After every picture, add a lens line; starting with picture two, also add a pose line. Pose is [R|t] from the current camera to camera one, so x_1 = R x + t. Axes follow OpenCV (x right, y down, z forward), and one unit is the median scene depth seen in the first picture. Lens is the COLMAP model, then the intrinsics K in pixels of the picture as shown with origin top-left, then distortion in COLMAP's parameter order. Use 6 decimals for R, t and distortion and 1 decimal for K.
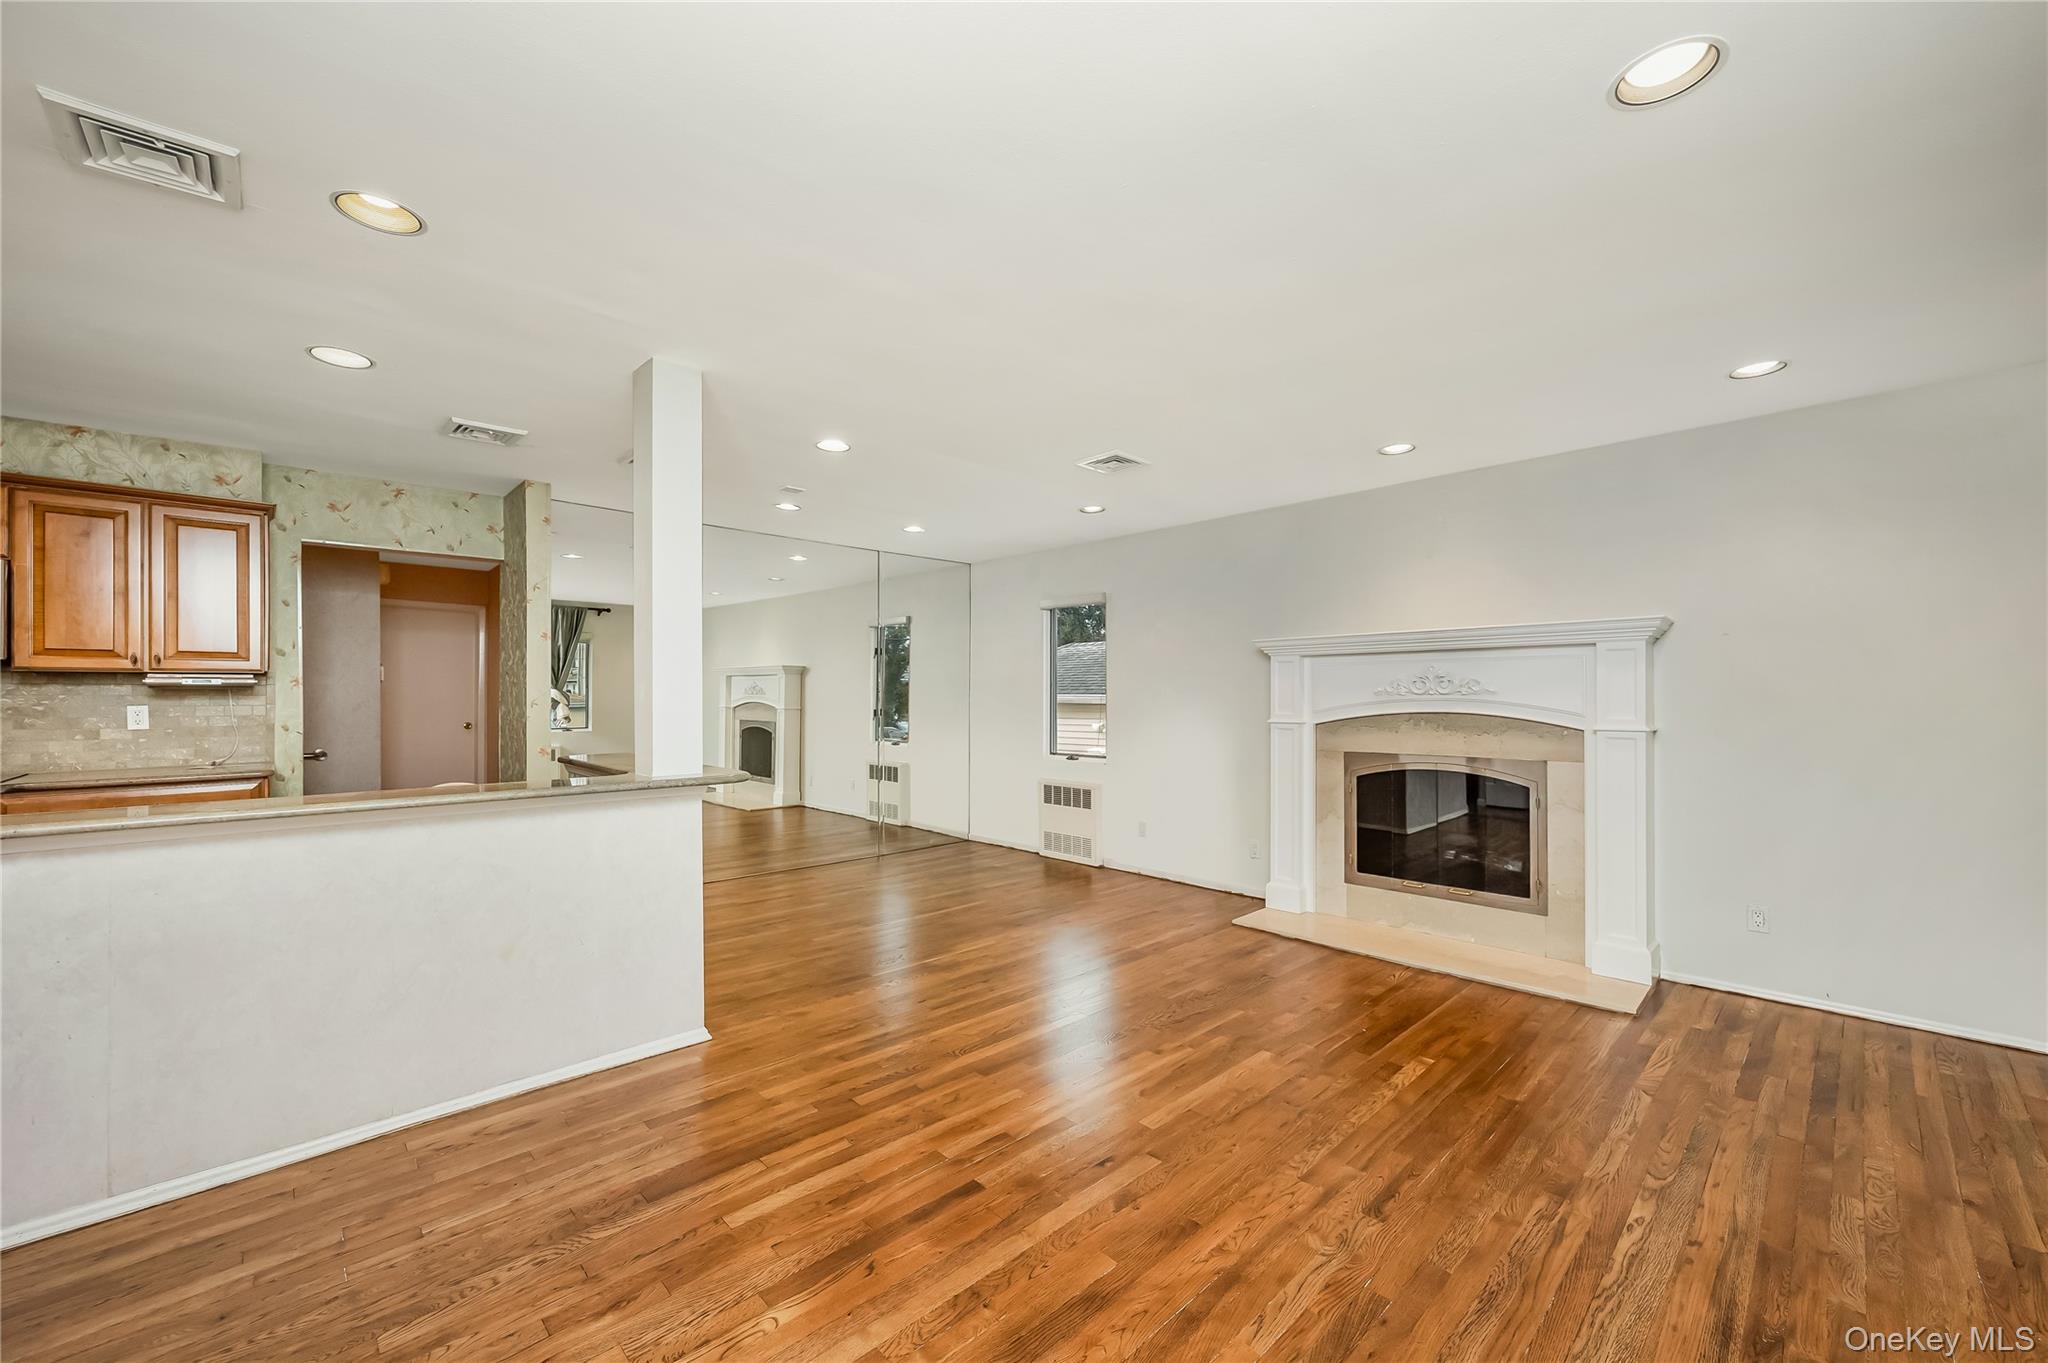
lens RADIAL K [[832.5, 0, 1031.8], [0, 832.5, 690.1], [0, 0, 1]] dist [0.000653, -0.000771]
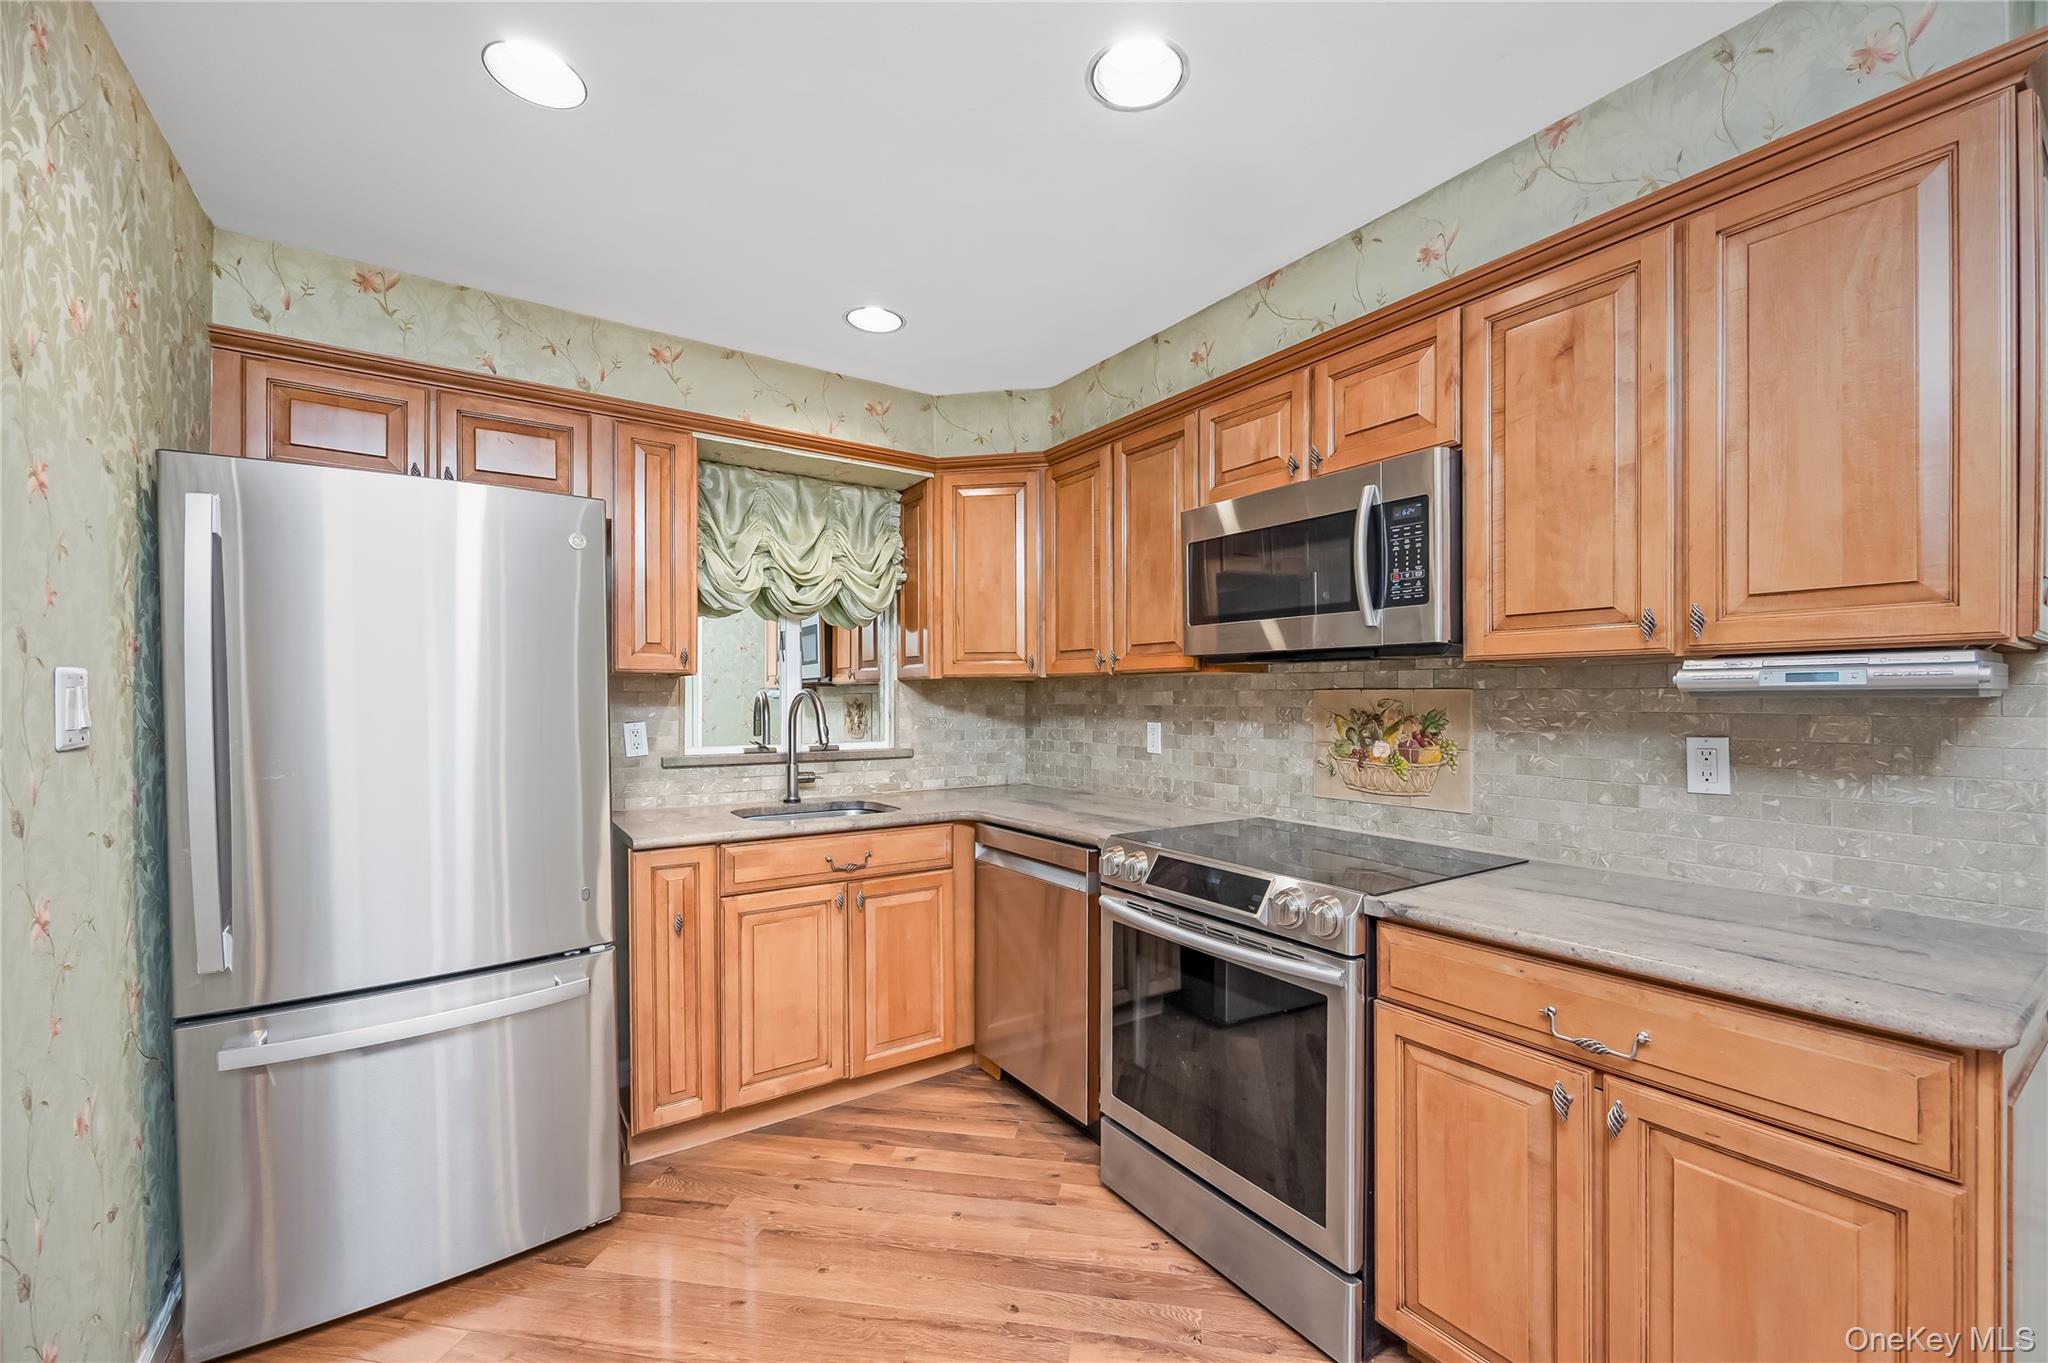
lens RADIAL K [[832.5, 0, 1026.4], [0, 832.5, 701.2], [0, 0, 1]] dist [0.000653, -0.000771]
pose [[-0.132493, 0.006889, -0.991160, -0.426594], [0.006297, 0.999962, 0.006109, -0.003359], [0.991164, -0.005432, -0.132532, 0.501314]]
